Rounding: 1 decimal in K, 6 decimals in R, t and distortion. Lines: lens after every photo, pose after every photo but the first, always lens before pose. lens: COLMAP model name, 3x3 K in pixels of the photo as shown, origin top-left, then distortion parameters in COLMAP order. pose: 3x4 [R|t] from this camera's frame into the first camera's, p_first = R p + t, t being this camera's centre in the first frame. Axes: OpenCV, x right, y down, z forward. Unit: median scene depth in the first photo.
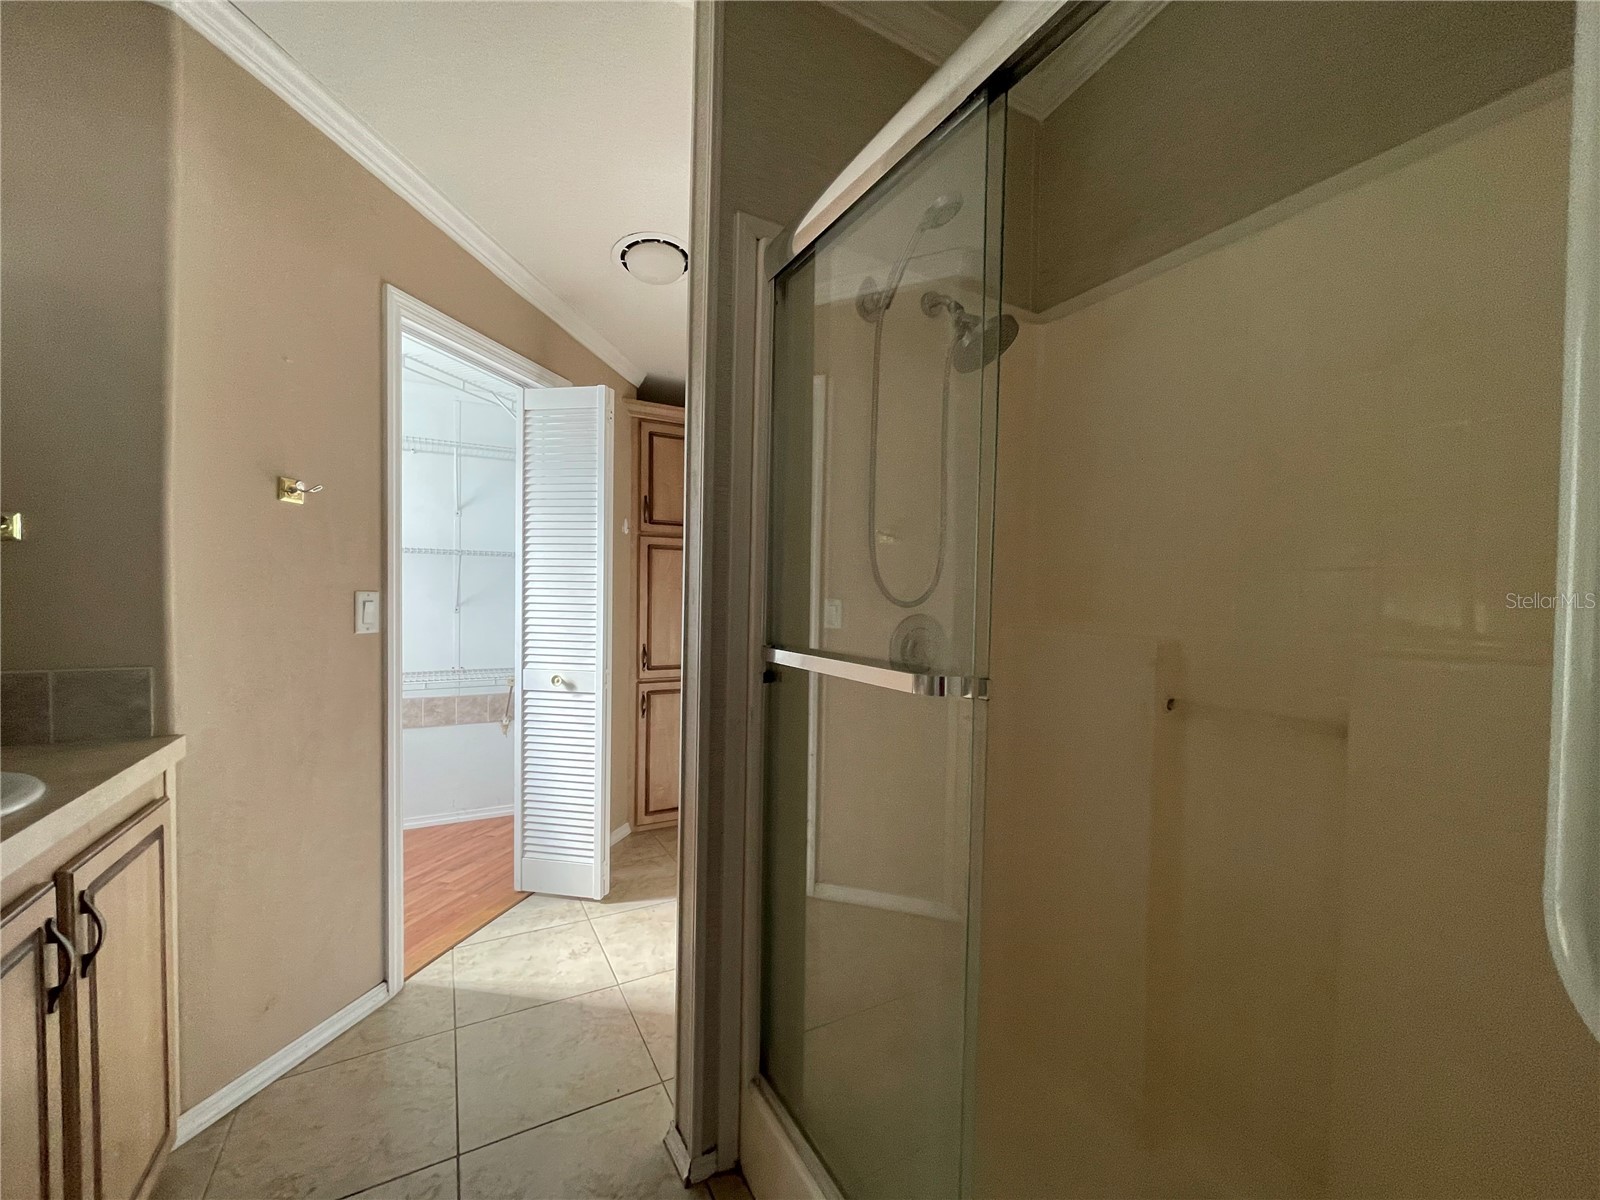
lens RADIAL K [[642.5, 0, 796.0], [0, 642.5, 600.0], [0, 0, 1]] dist [0.001409, -0.000375]
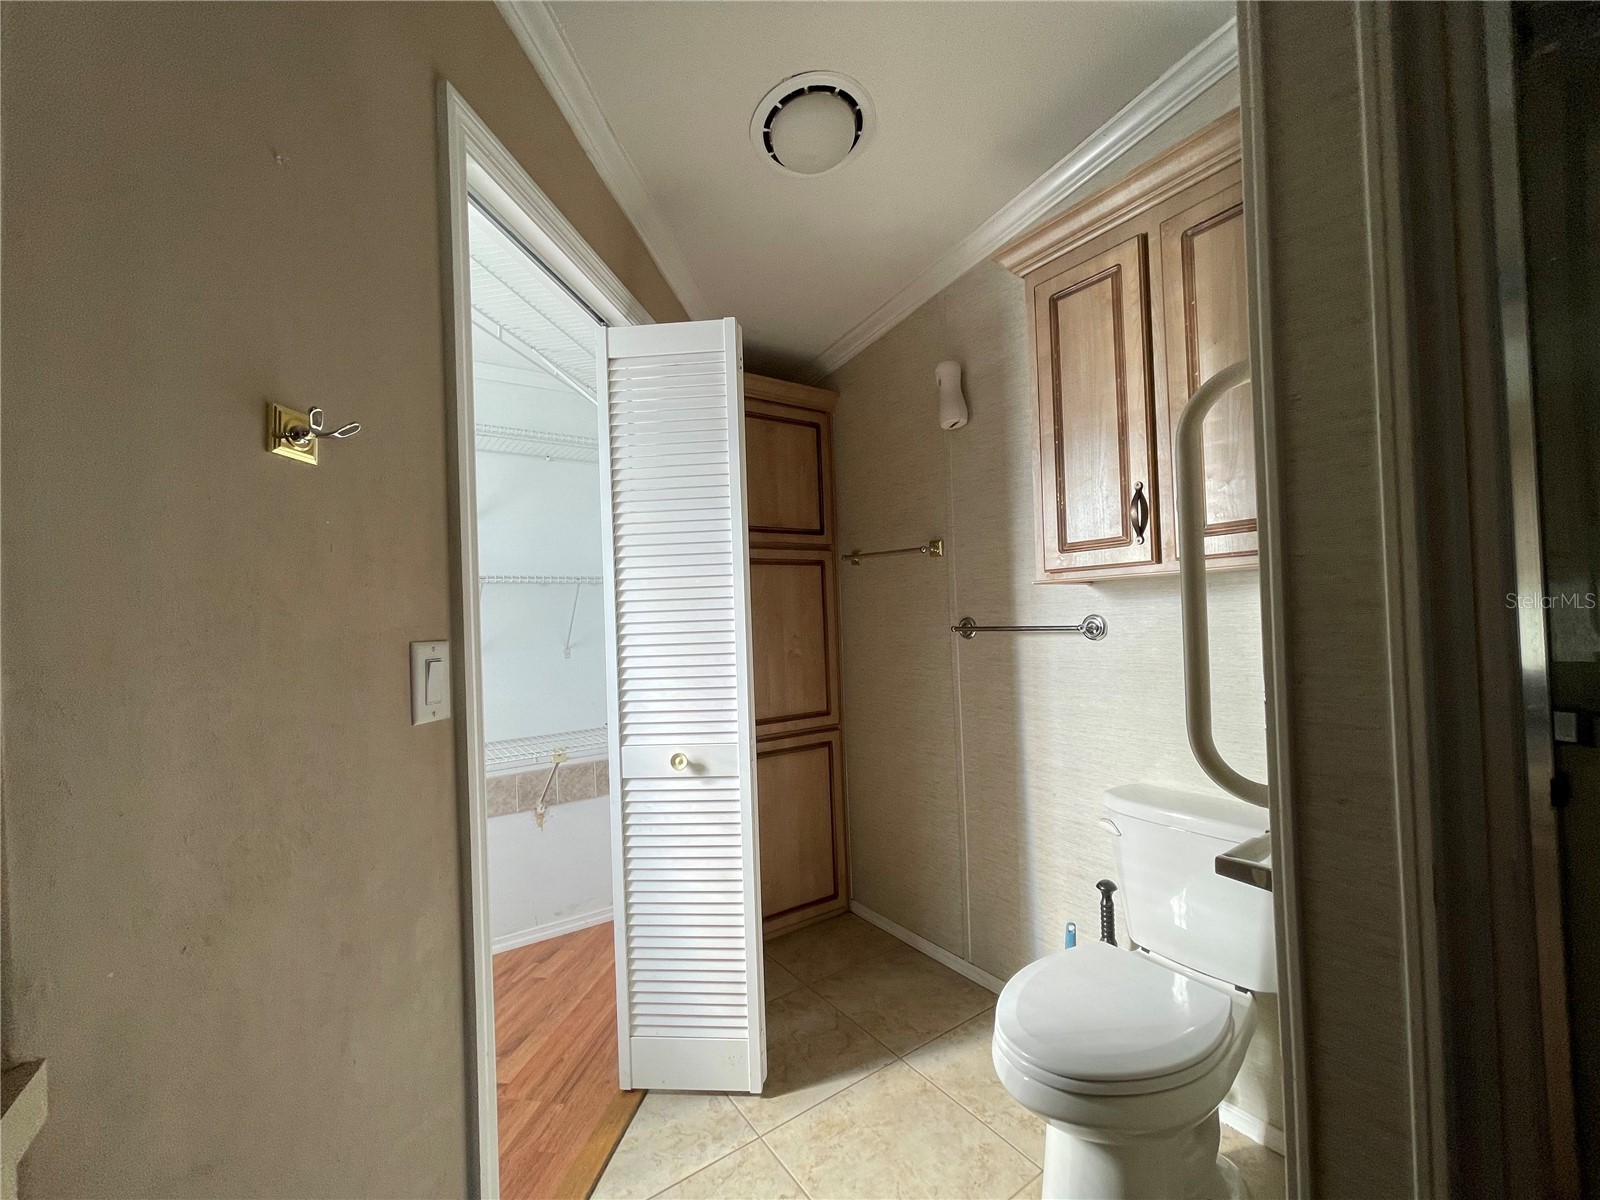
lens RADIAL K [[642.5, 0, 803.9], [0, 642.5, 601.9], [0, 0, 1]] dist [0.001409, -0.000375]
pose [[0.993707, -0.049801, 0.100332, -0.302395], [0.053420, 0.998003, -0.033710, -0.008860], [-0.098453, 0.038858, 0.994383, 0.324997]]
